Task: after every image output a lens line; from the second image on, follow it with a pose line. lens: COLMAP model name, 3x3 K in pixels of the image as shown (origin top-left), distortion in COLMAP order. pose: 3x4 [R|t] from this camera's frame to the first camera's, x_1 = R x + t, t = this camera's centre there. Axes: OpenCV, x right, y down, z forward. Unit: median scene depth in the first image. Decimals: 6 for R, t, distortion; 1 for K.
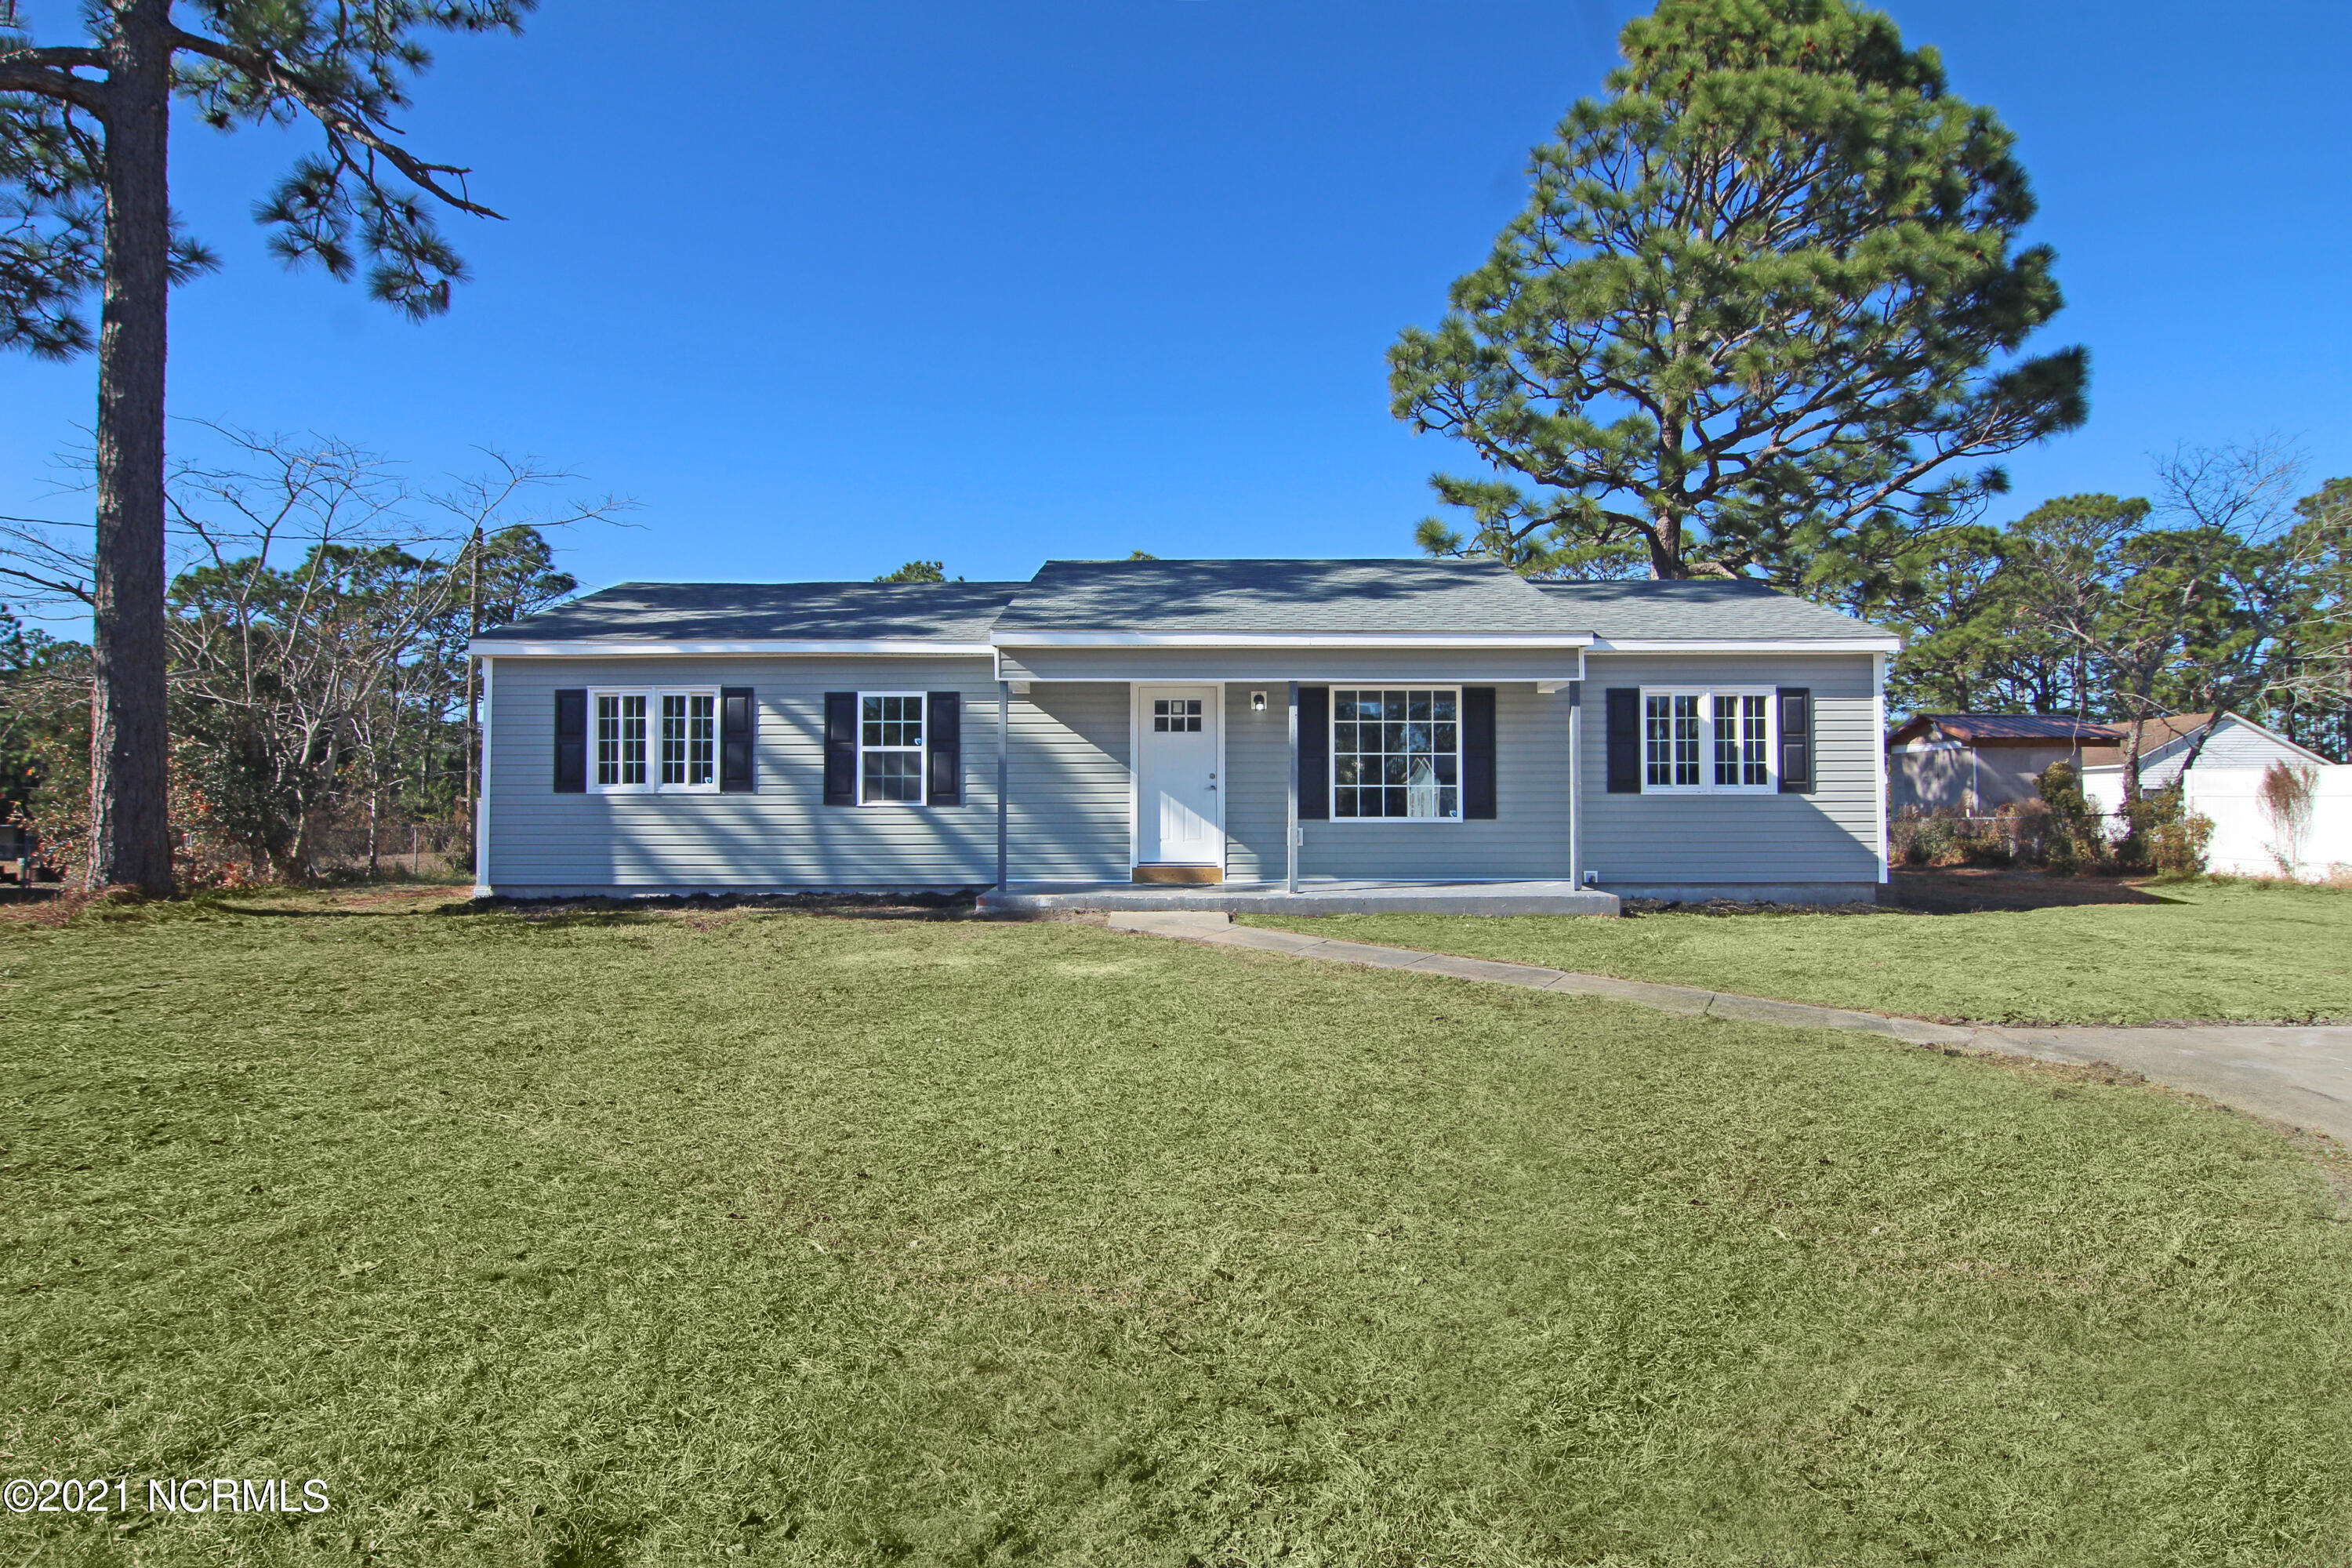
lens RADIAL K [[1298.9, 0, 1175.1], [0, 1298.9, 753.3], [0, 0, 1]] dist [-0.006556, -0.000440]
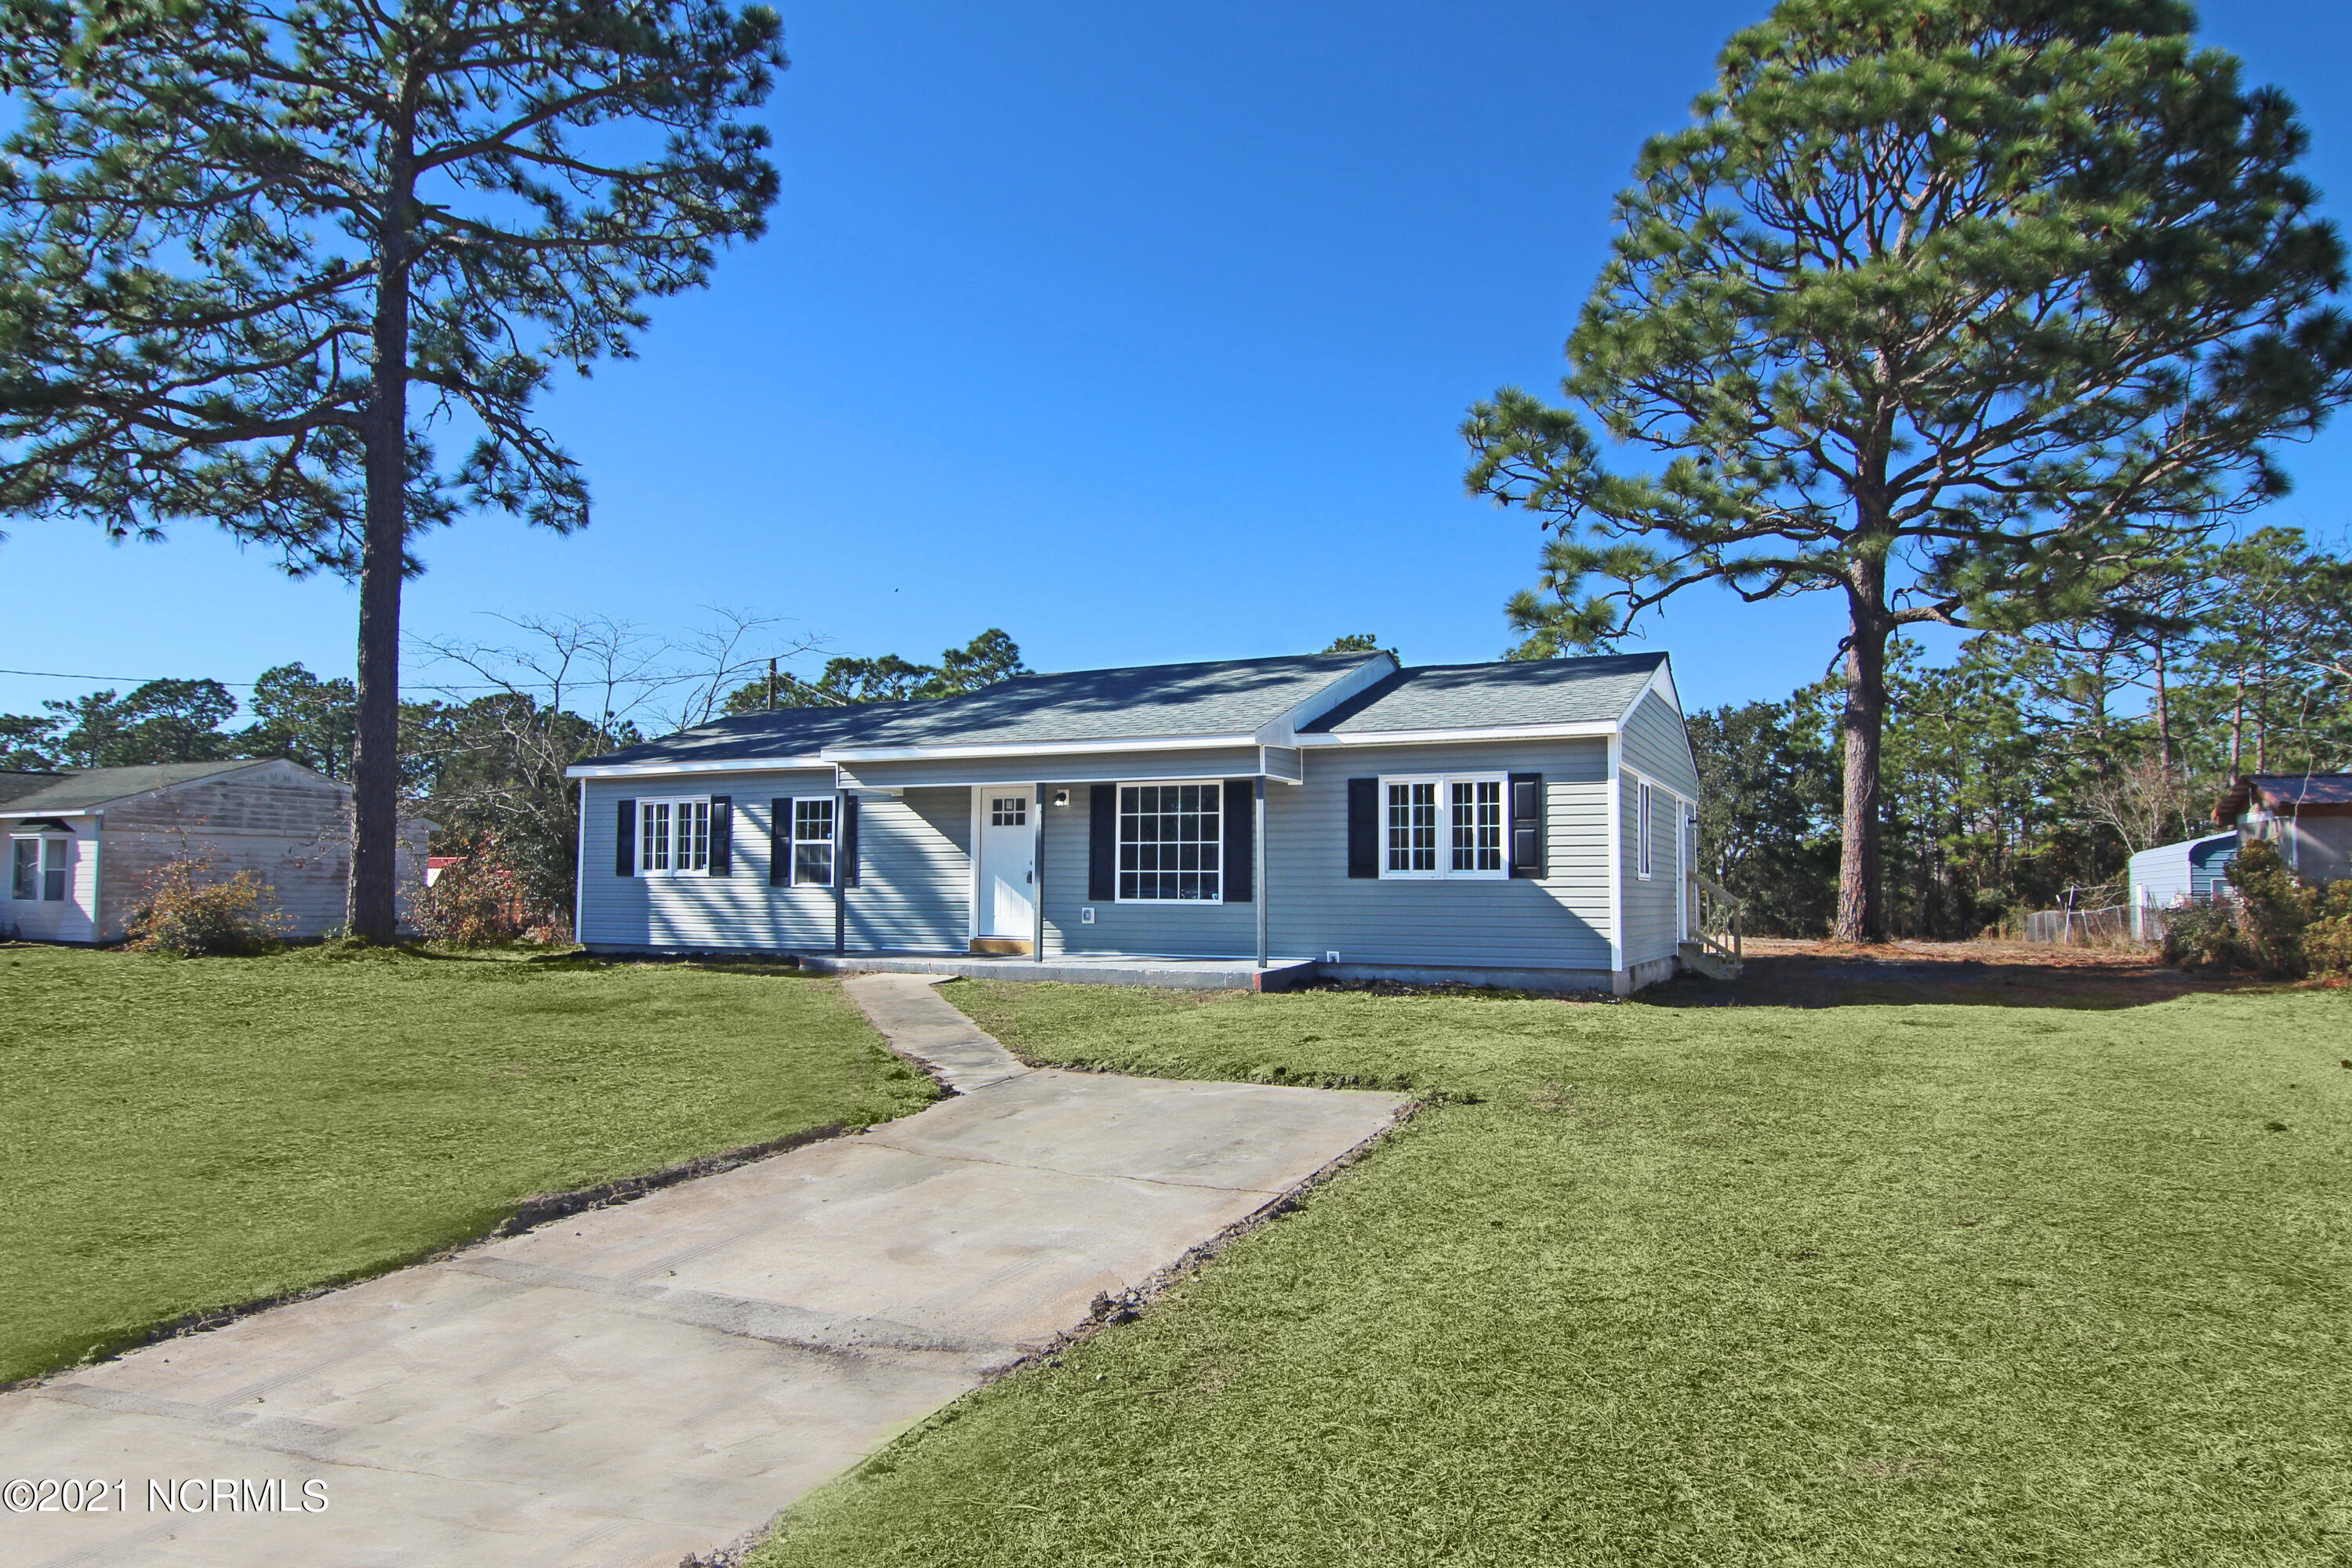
lens RADIAL K [[1402.4, 0, 1176.0], [0, 1402.4, 784.0], [0, 0, 1]] dist [0.002185, 0.000764]
pose [[0.909377, -0.026150, -0.415151, 0.677286], [0.013456, 0.999349, -0.033471, -0.009417], [0.415756, 0.024851, 0.909137, -0.099350]]
